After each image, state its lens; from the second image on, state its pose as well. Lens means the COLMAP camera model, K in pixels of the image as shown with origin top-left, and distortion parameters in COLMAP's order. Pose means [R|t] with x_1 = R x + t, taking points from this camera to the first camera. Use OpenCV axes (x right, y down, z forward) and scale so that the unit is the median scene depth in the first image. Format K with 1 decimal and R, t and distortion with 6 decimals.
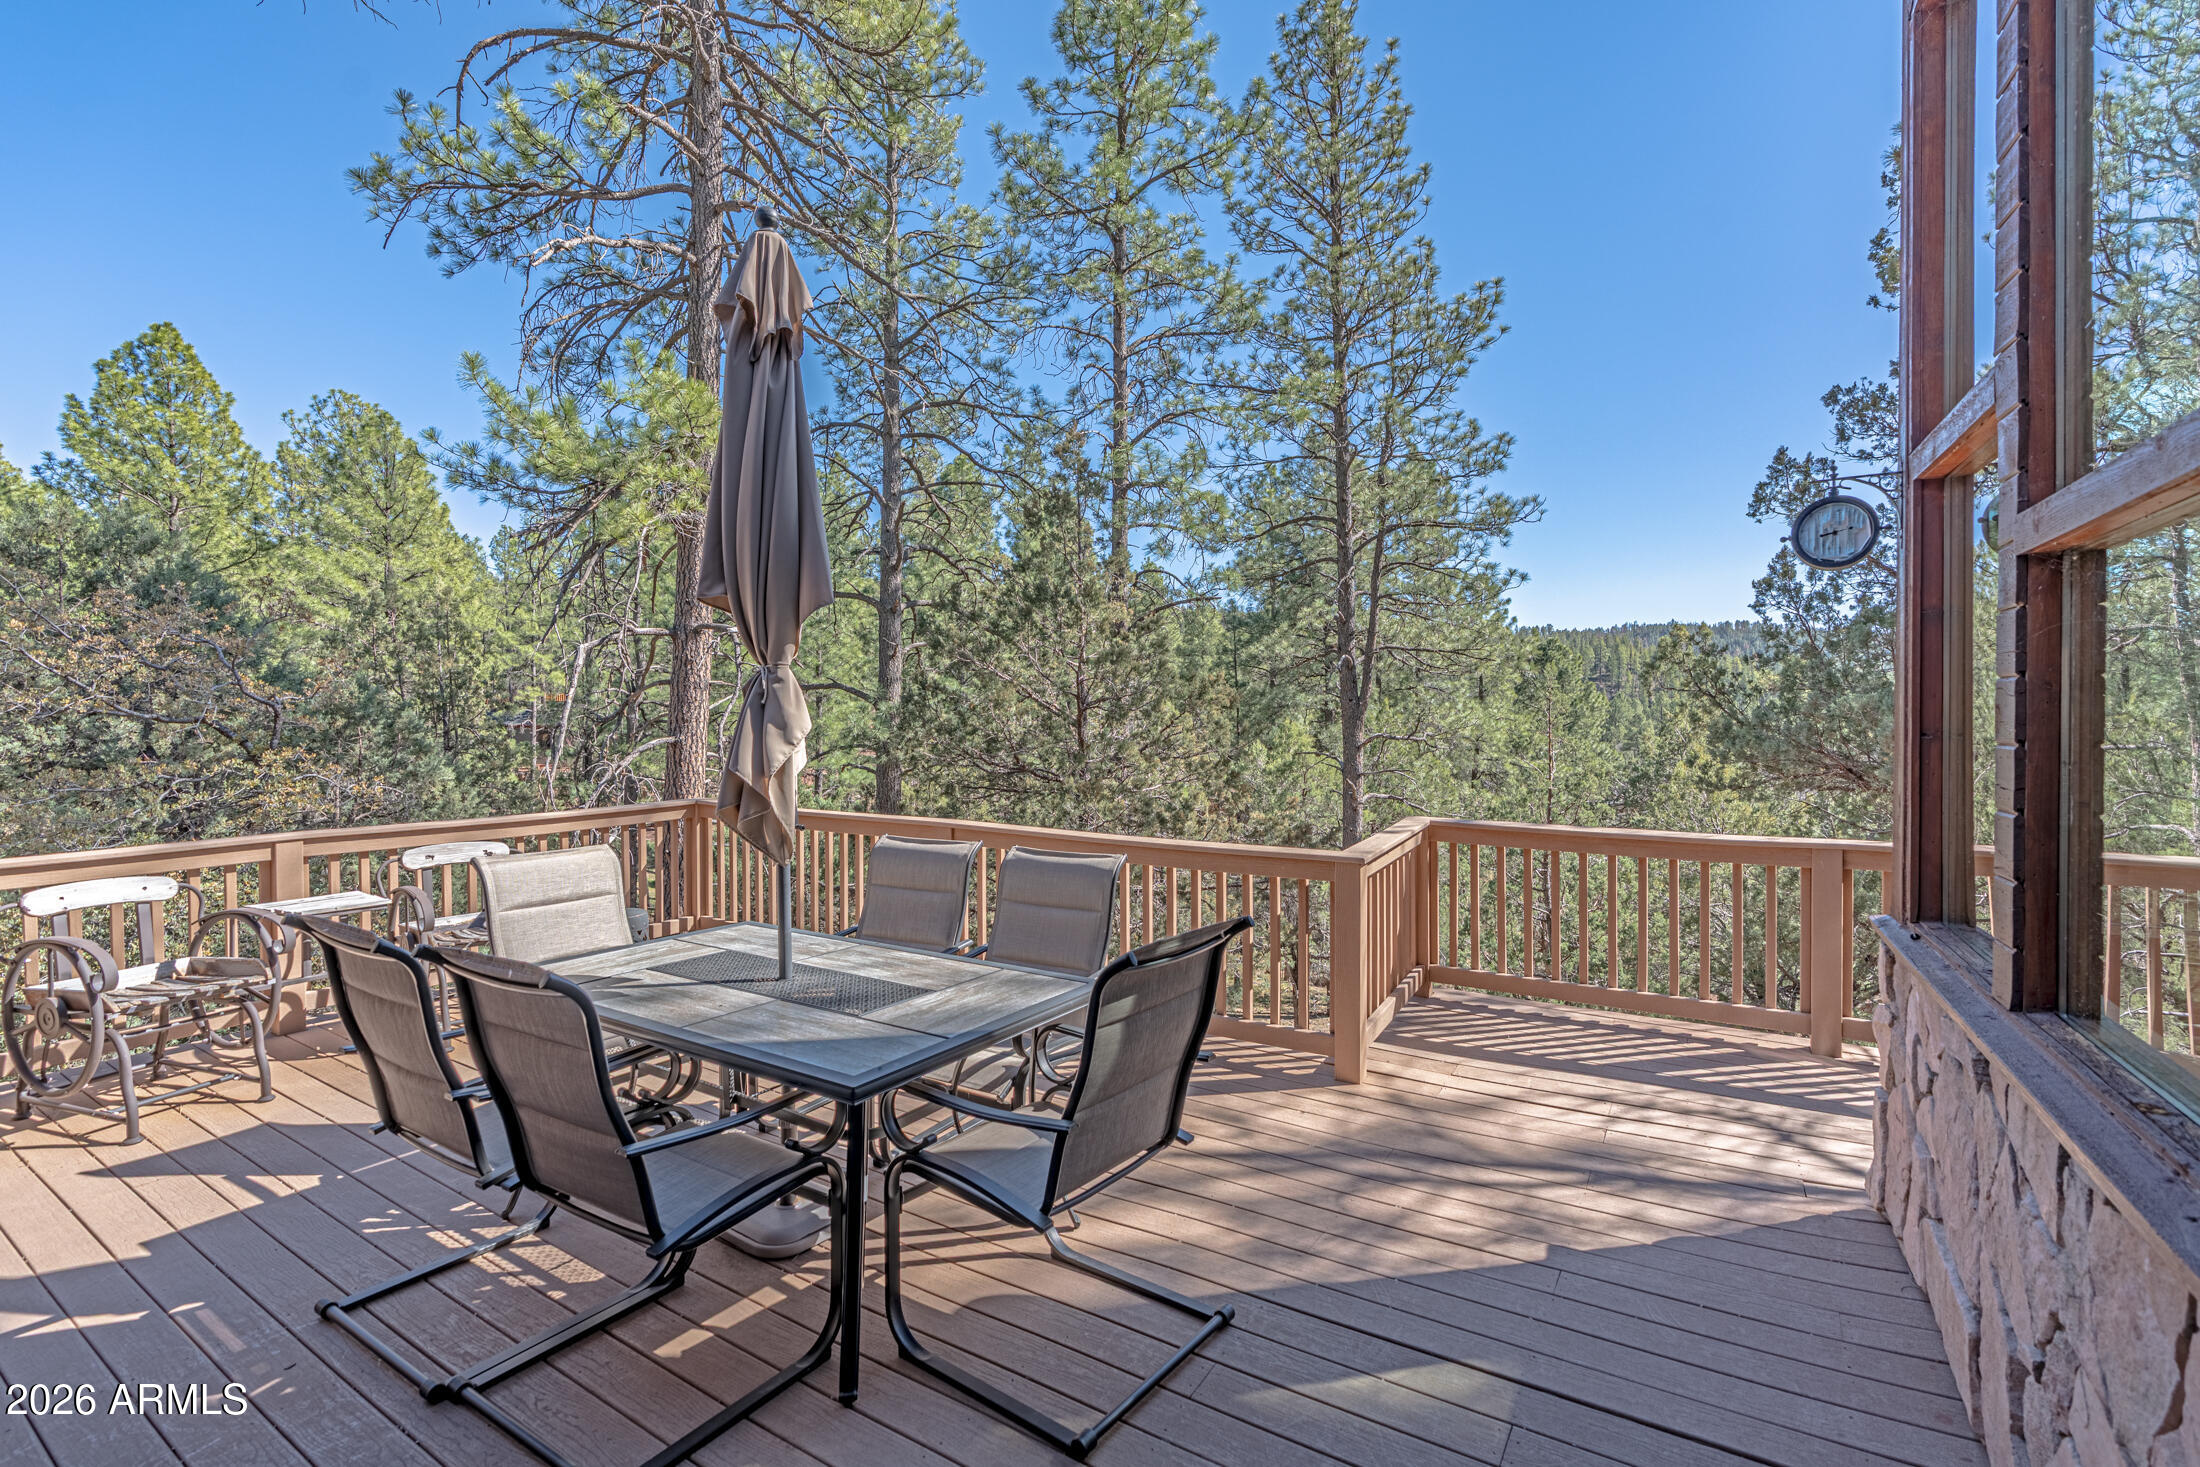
lens RADIAL K [[1005.3, 0, 1100.7], [0, 1005.3, 731.9], [0, 0, 1]] dist [0.000054, 0.000268]
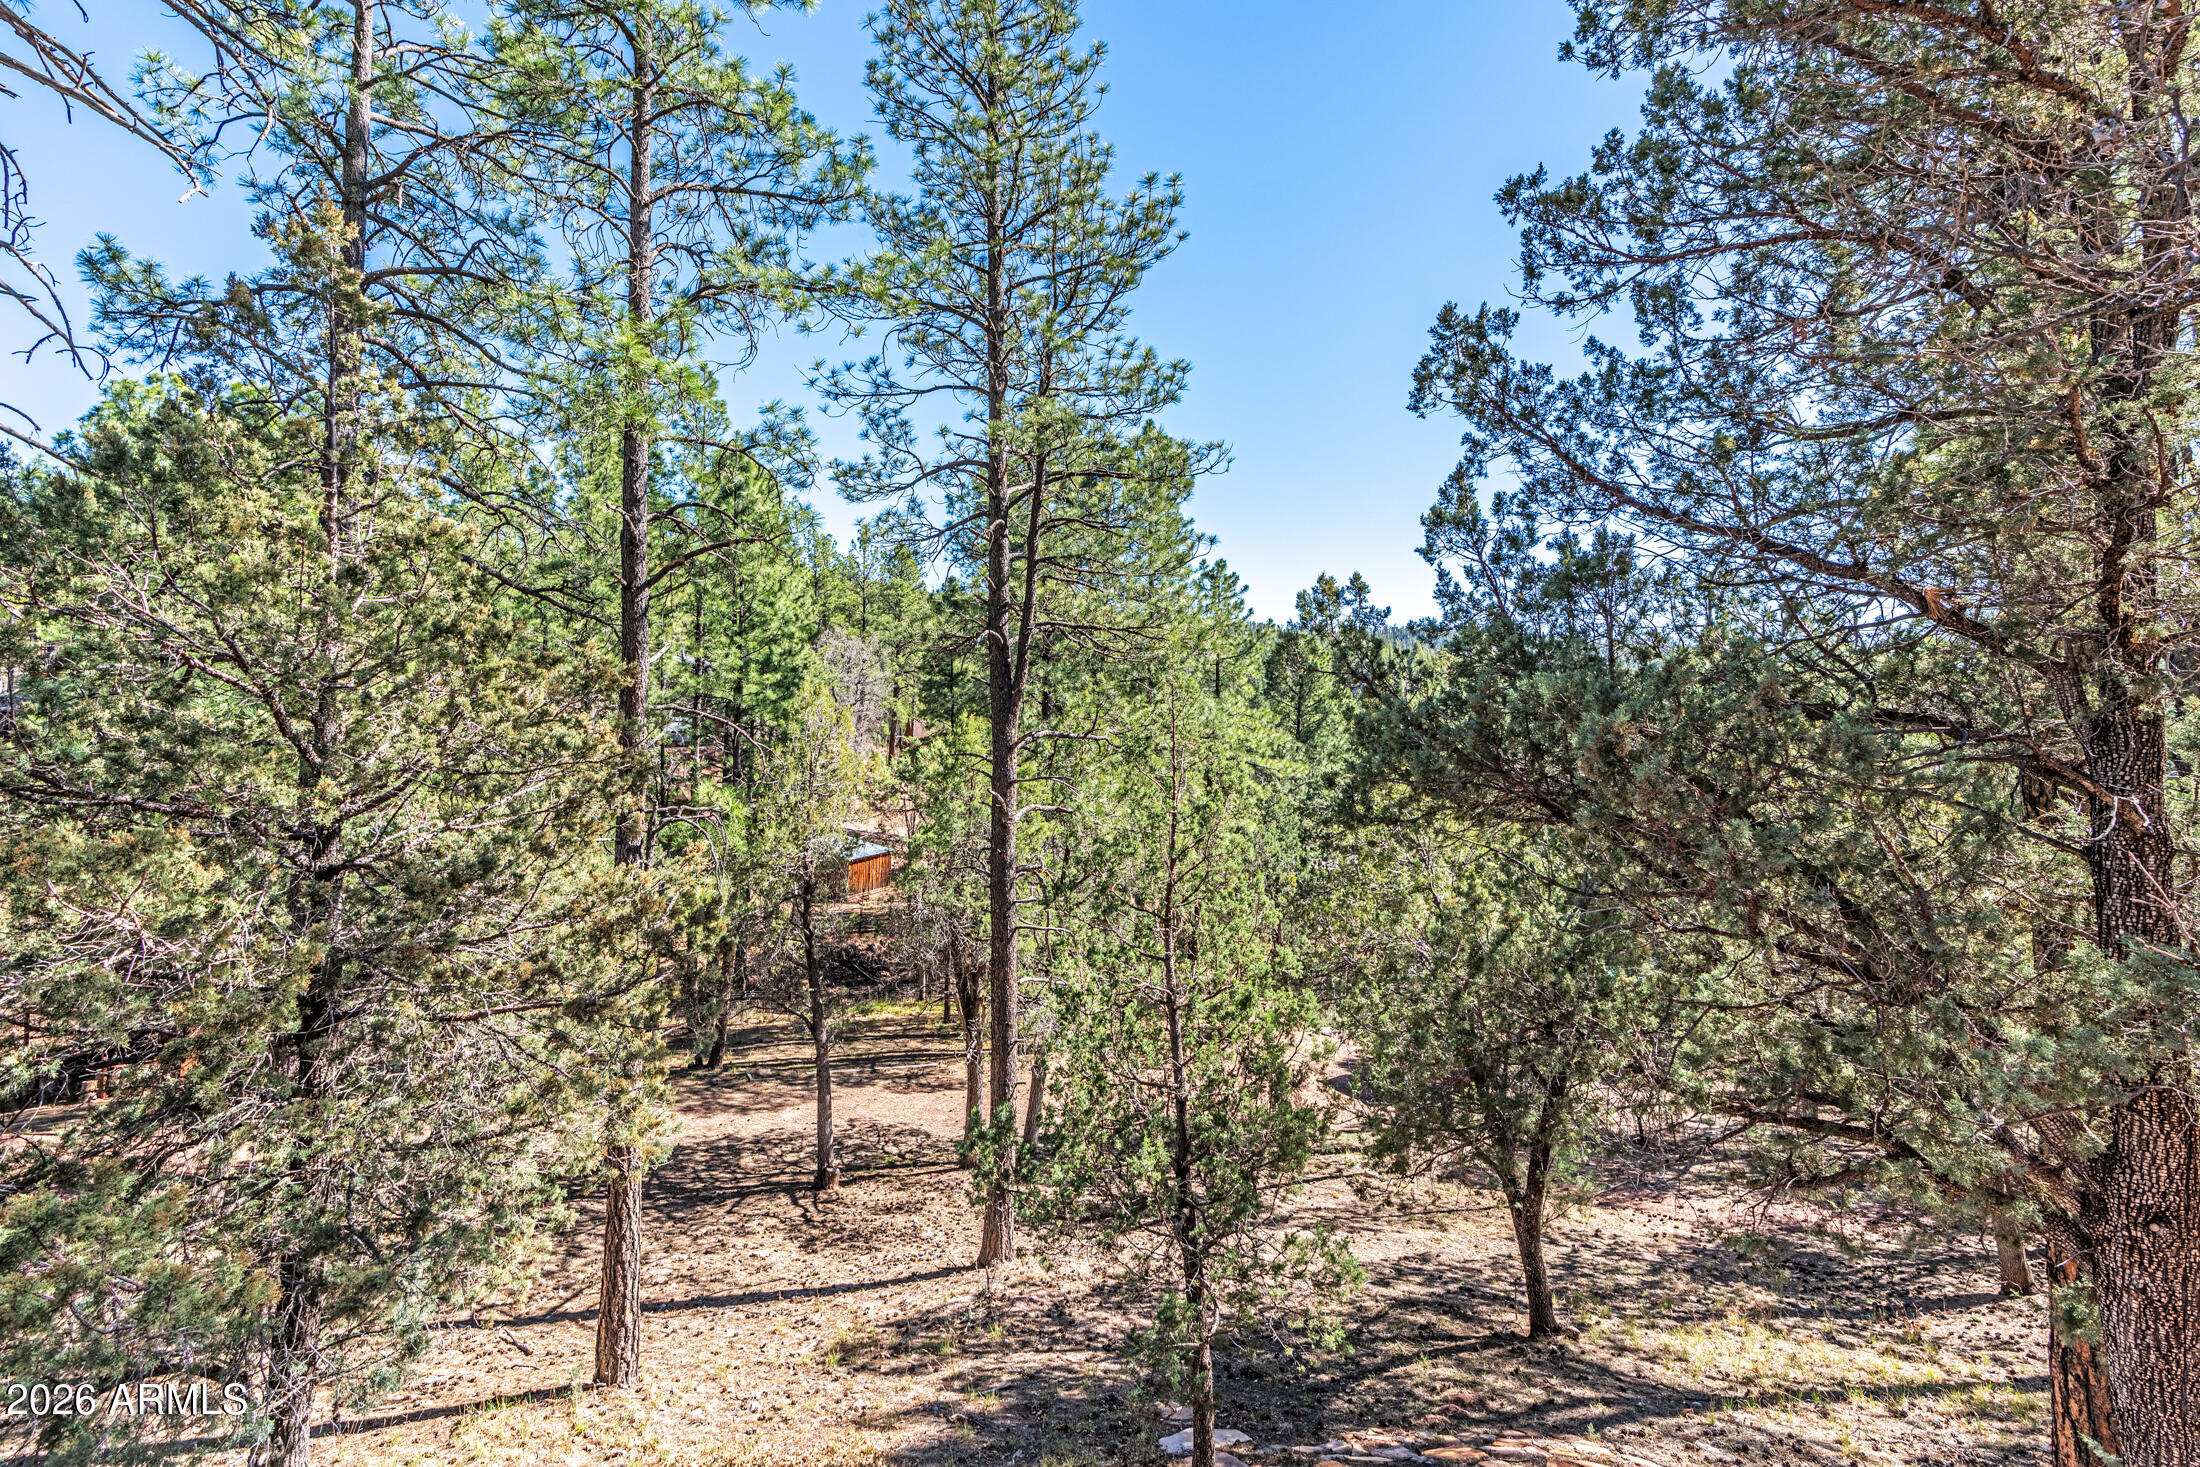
lens RADIAL K [[1005.3, 0, 1066.0], [0, 1005.3, 695.3], [0, 0, 1]] dist [0.000054, 0.000268]
pose [[0.986158, 0.015335, 0.165099, 0.288120], [-0.009833, 0.999370, -0.034095, 0.000026], [-0.165518, 0.032000, 0.985687, 0.355073]]
